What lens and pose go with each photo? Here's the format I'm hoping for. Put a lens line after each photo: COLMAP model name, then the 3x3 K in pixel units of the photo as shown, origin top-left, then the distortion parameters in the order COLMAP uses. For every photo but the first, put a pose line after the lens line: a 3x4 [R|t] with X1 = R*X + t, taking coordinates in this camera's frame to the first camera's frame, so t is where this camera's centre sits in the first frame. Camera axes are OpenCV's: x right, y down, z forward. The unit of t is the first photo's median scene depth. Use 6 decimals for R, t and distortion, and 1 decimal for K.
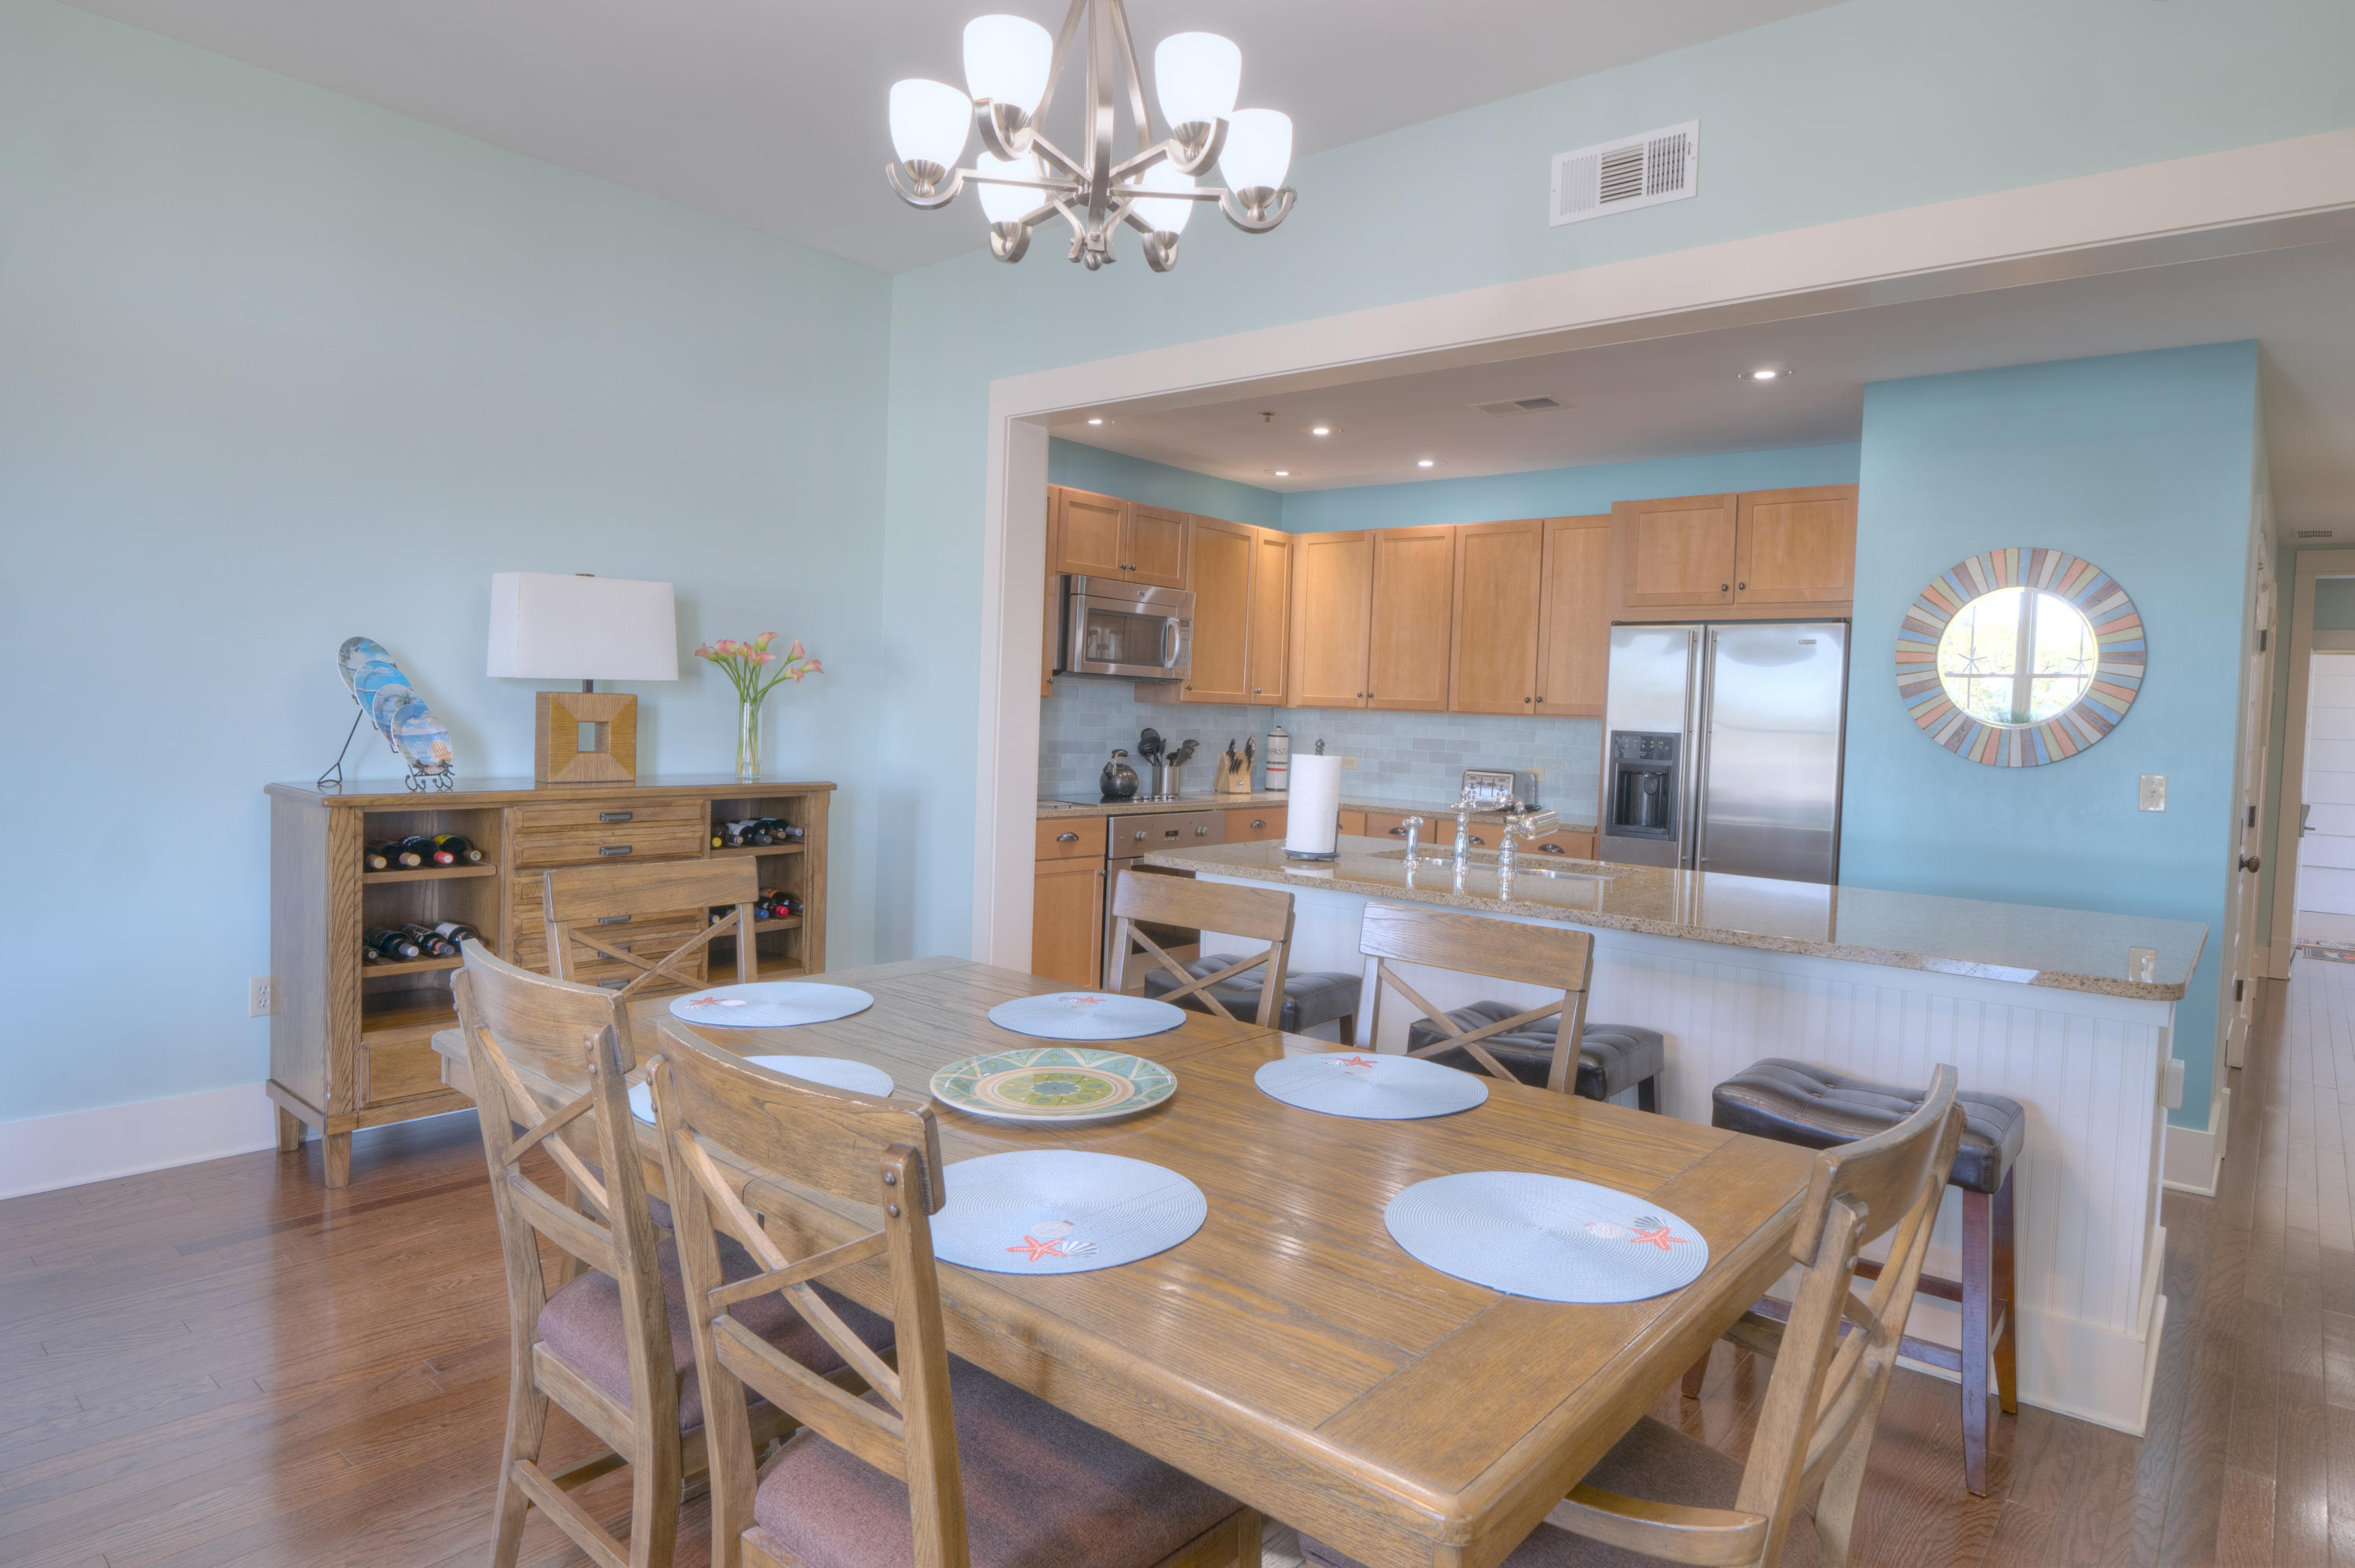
lens RADIAL K [[1332.4, 0, 1218.7], [0, 1332.4, 761.0], [0, 0, 1]] dist [-0.018819, -0.001122]
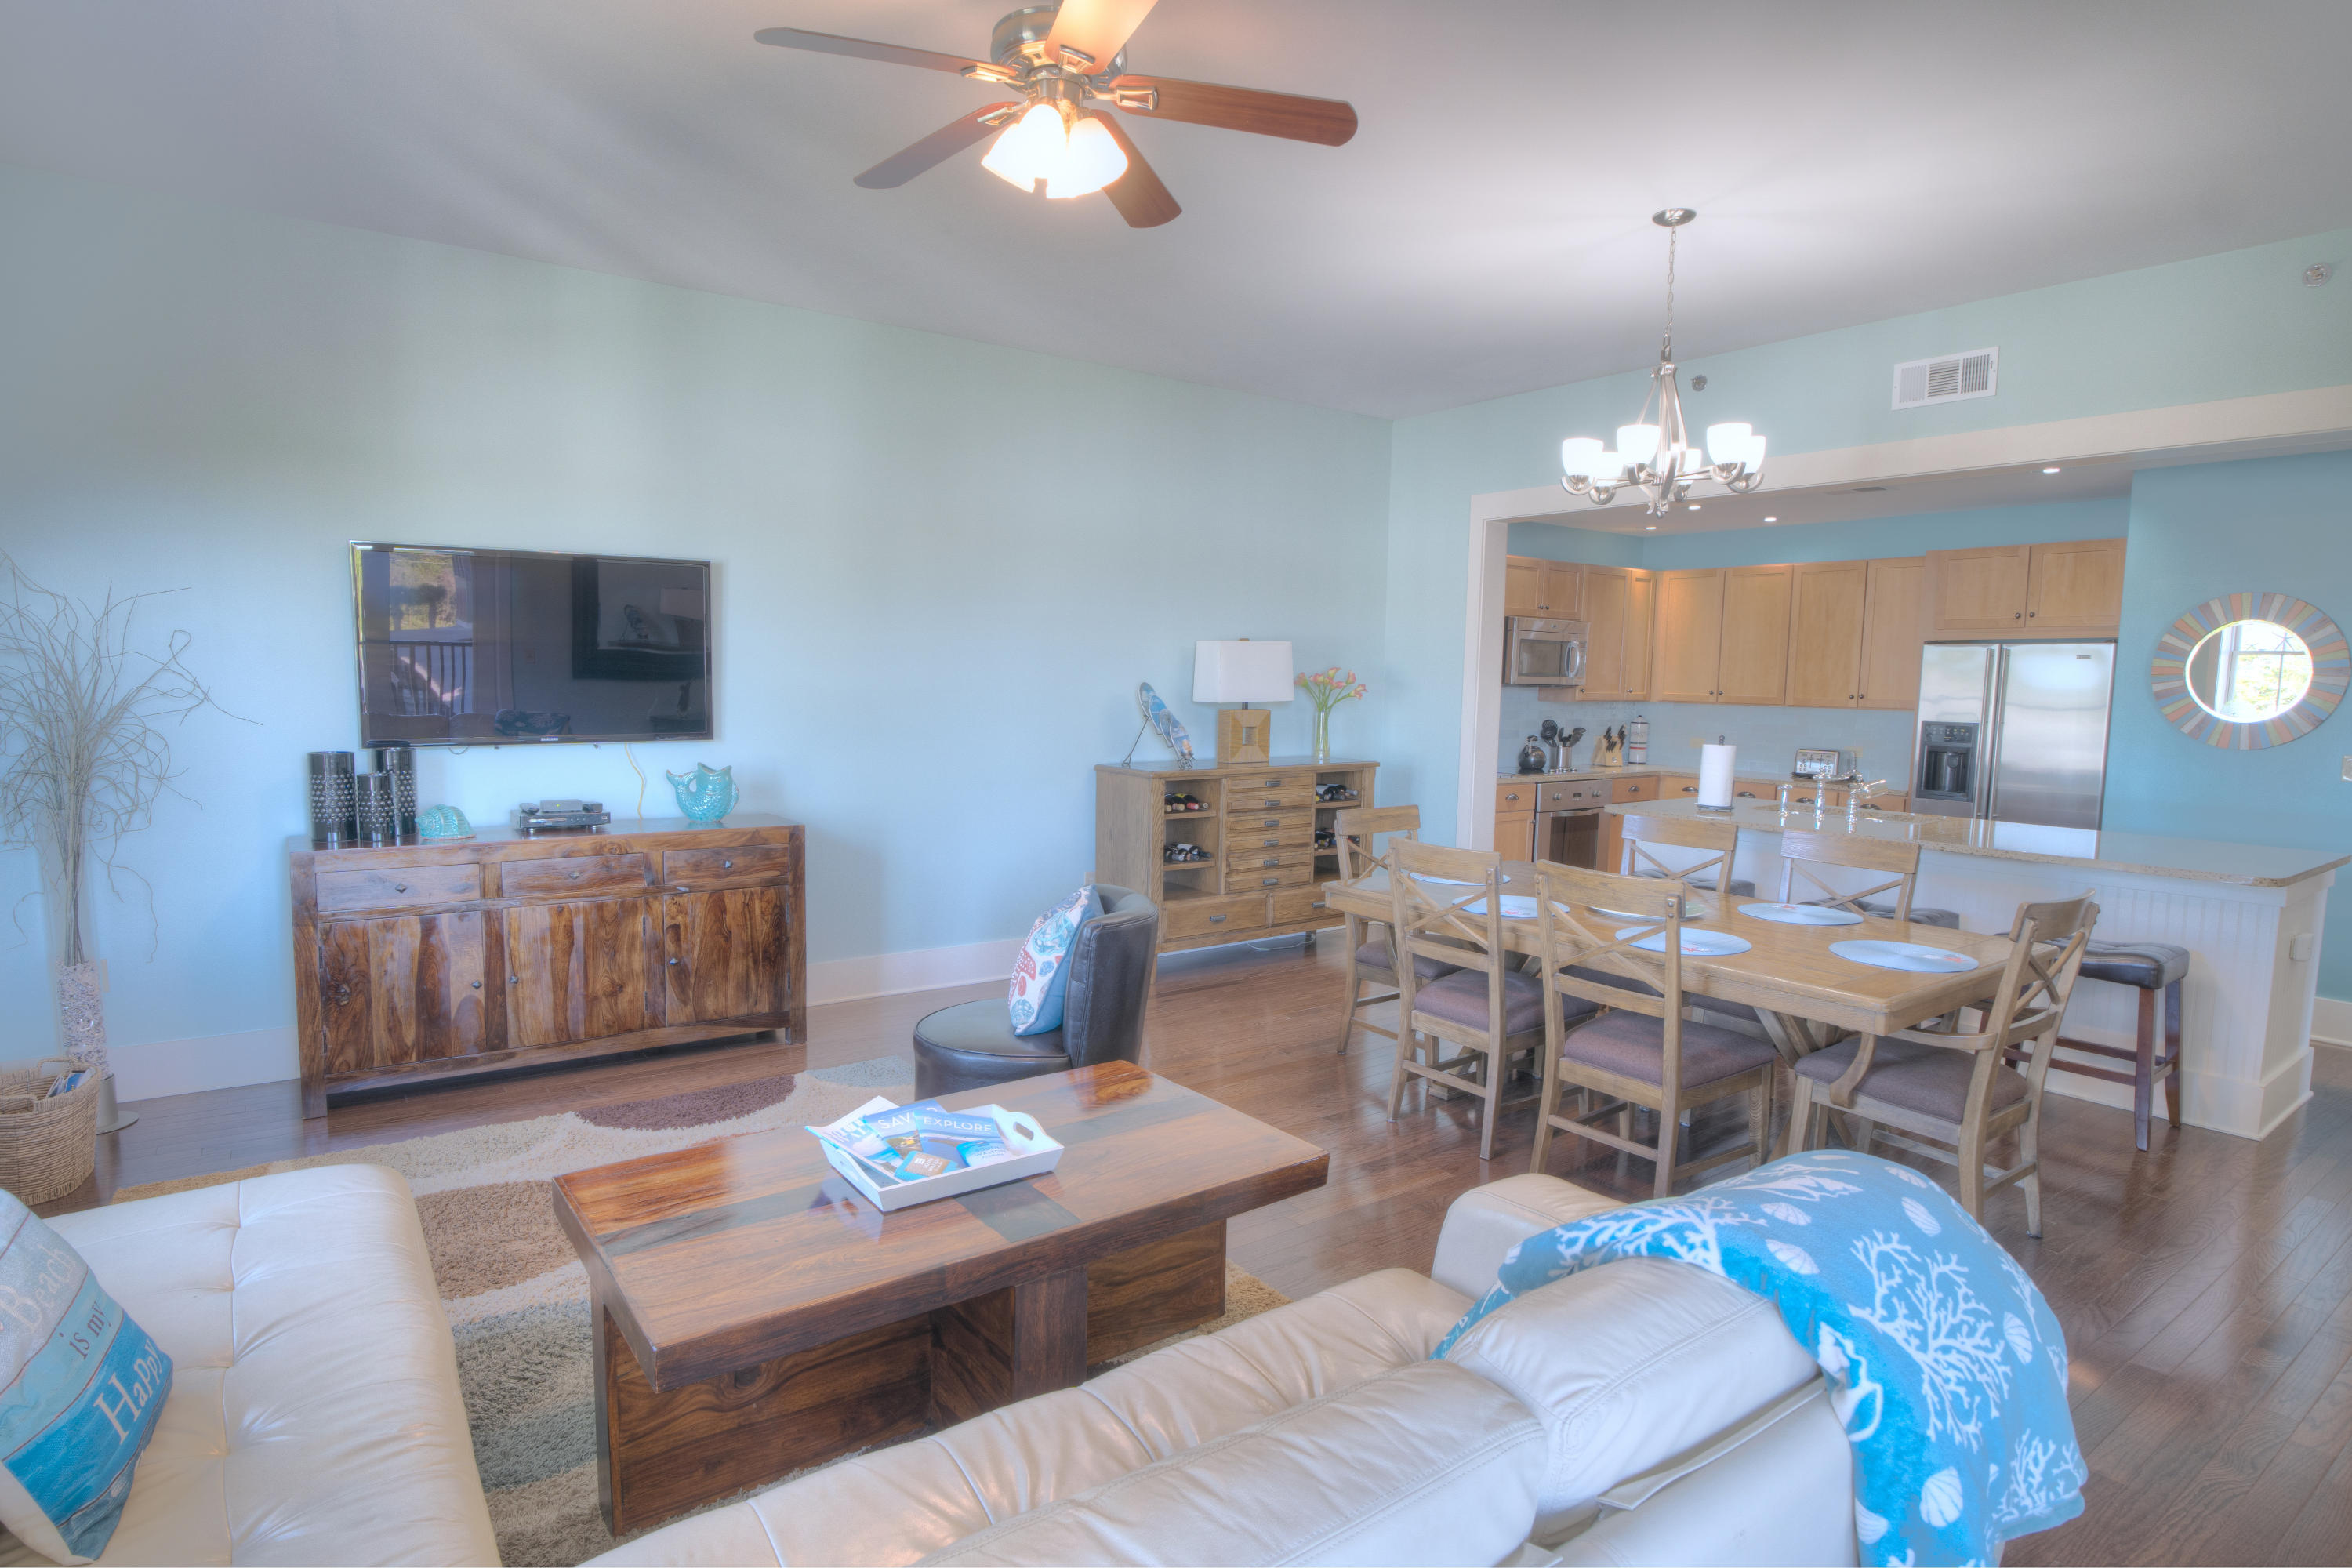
lens RADIAL K [[1249.8, 0, 1163.4], [0, 1249.8, 801.3], [0, 0, 1]] dist [-0.015624, -0.000848]
pose [[0.968936, 0.004904, -0.247264, -0.151787], [0.009186, 0.998400, 0.055798, -0.019956], [0.247142, -0.056336, 0.967340, -0.455780]]
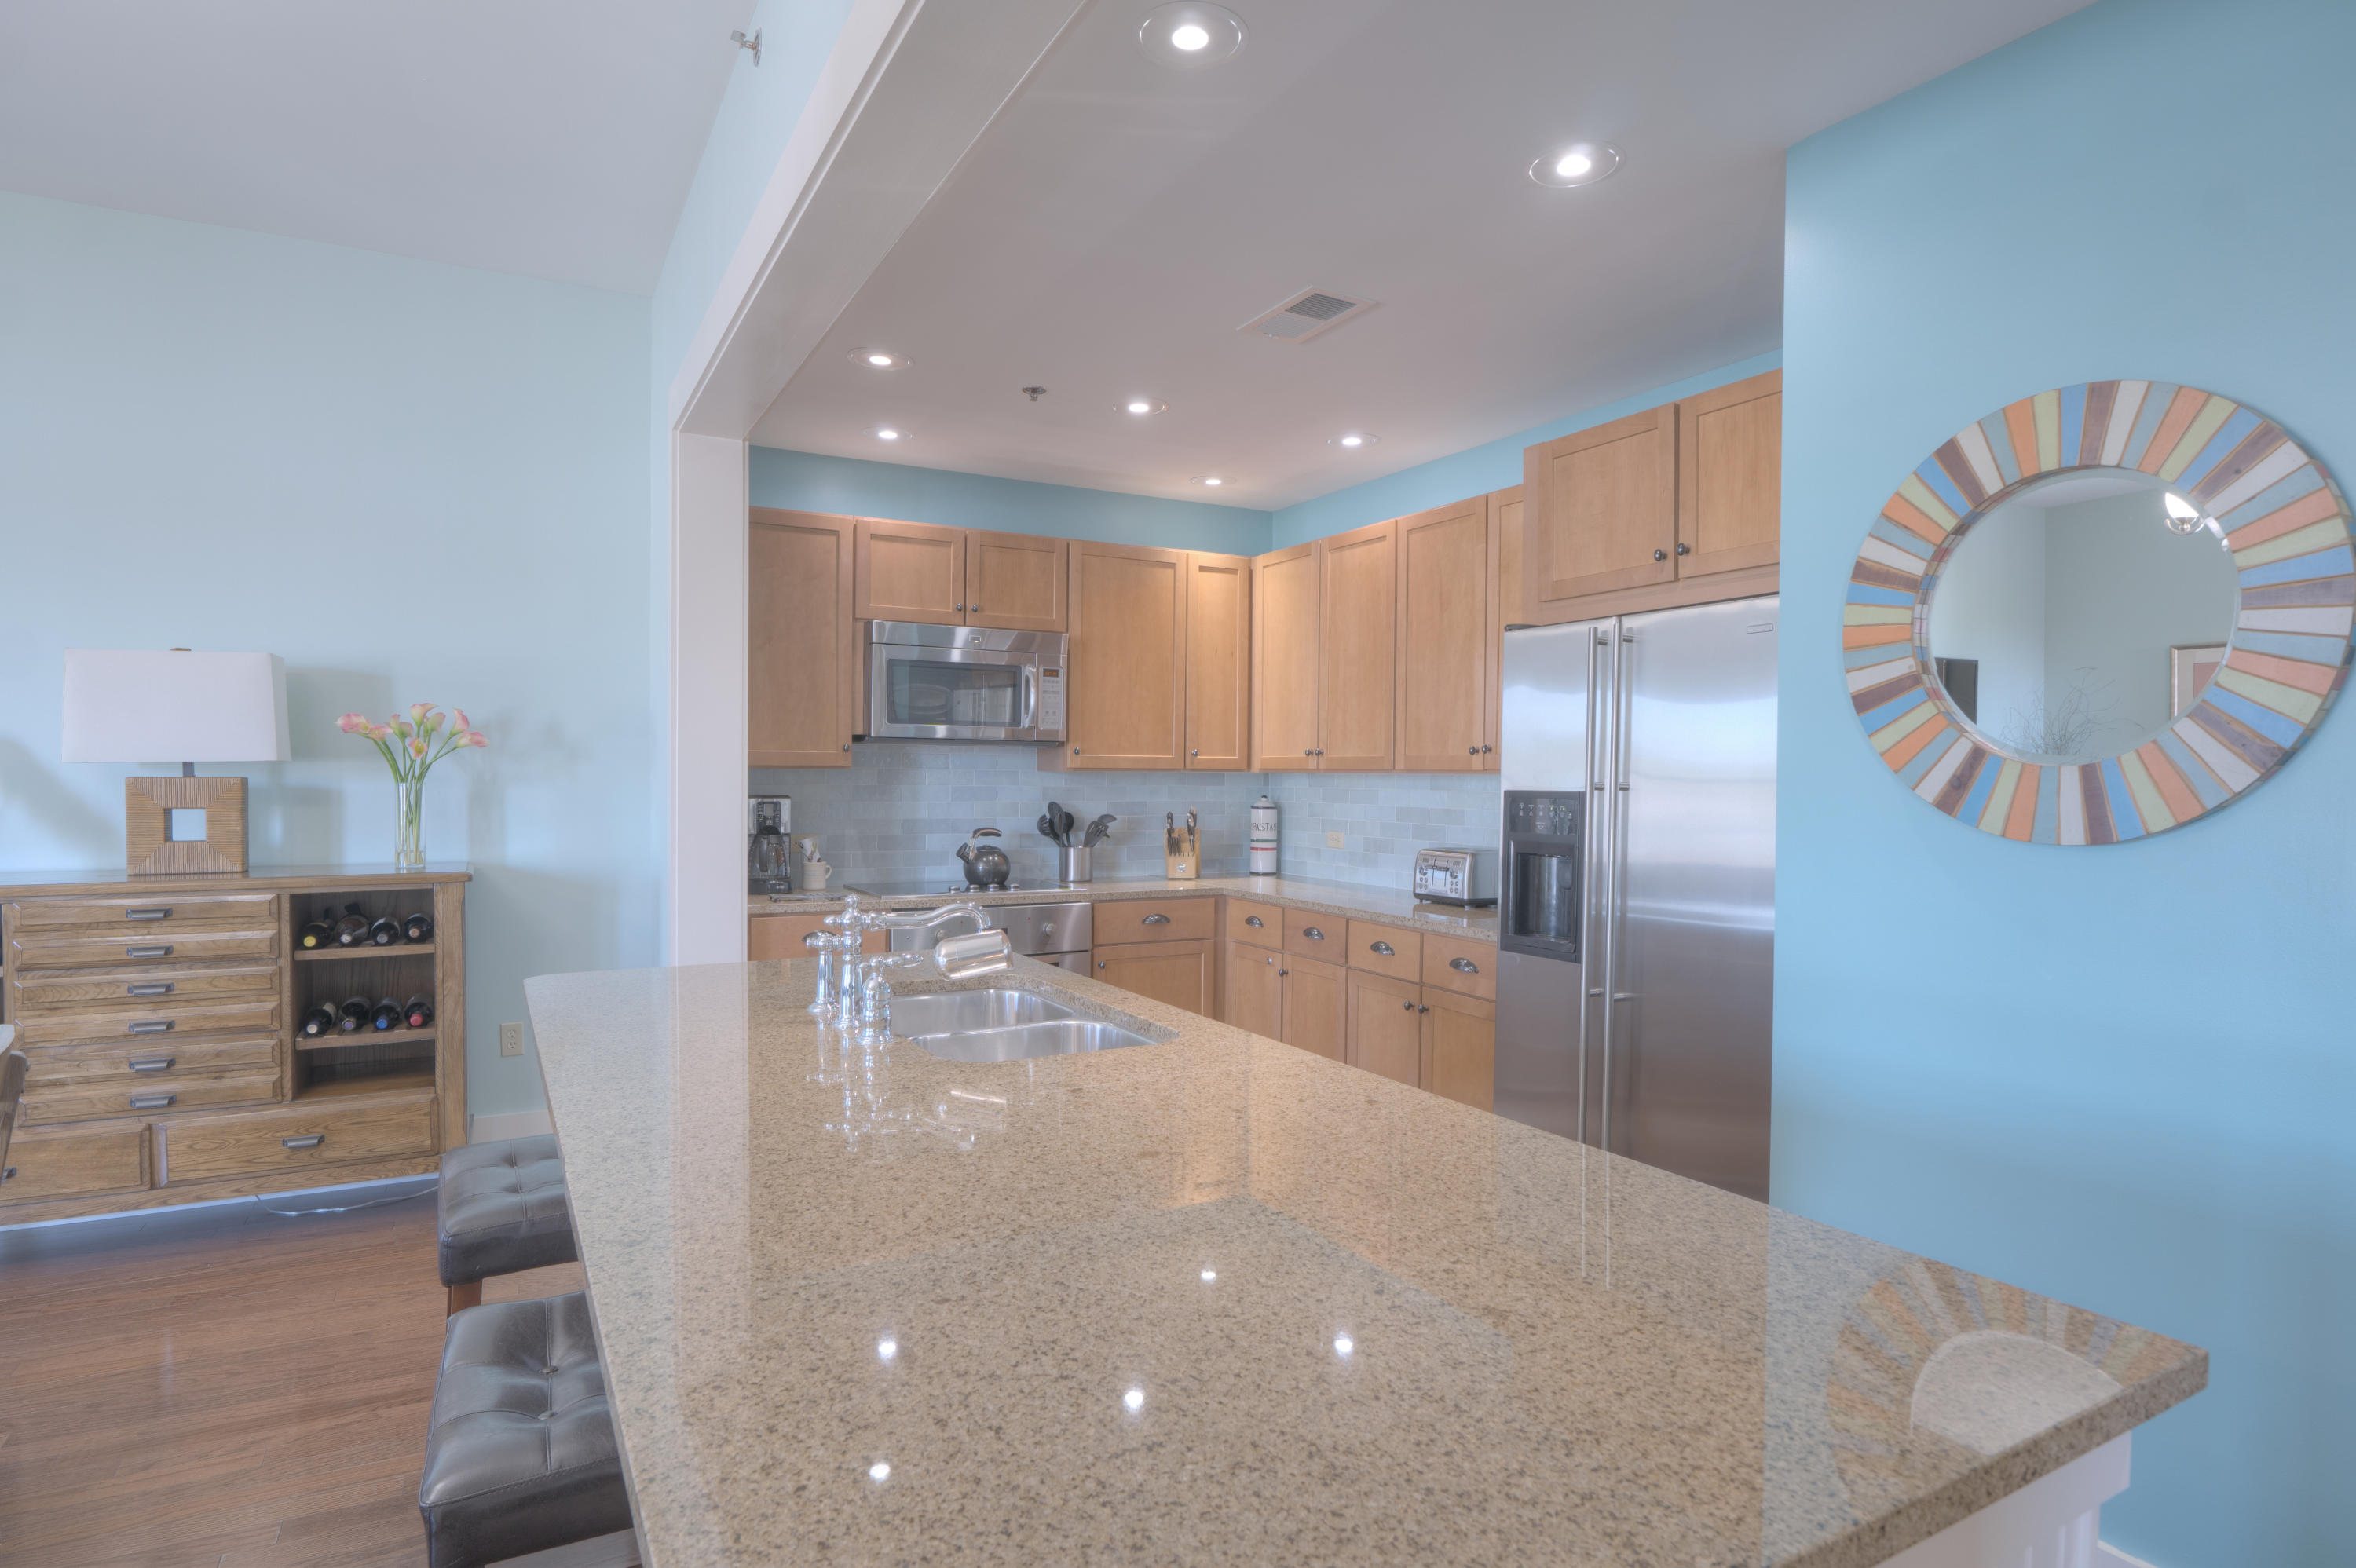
lens RADIAL K [[1251.8, 0, 1144.0], [0, 1251.8, 796.8], [0, 0, 1]] dist [-0.015624, -0.000848]
pose [[0.922476, -0.022351, -0.385408, 0.384847], [0.010709, 0.999420, -0.032329, -0.001965], [0.385907, 0.025696, 0.922180, 0.378689]]
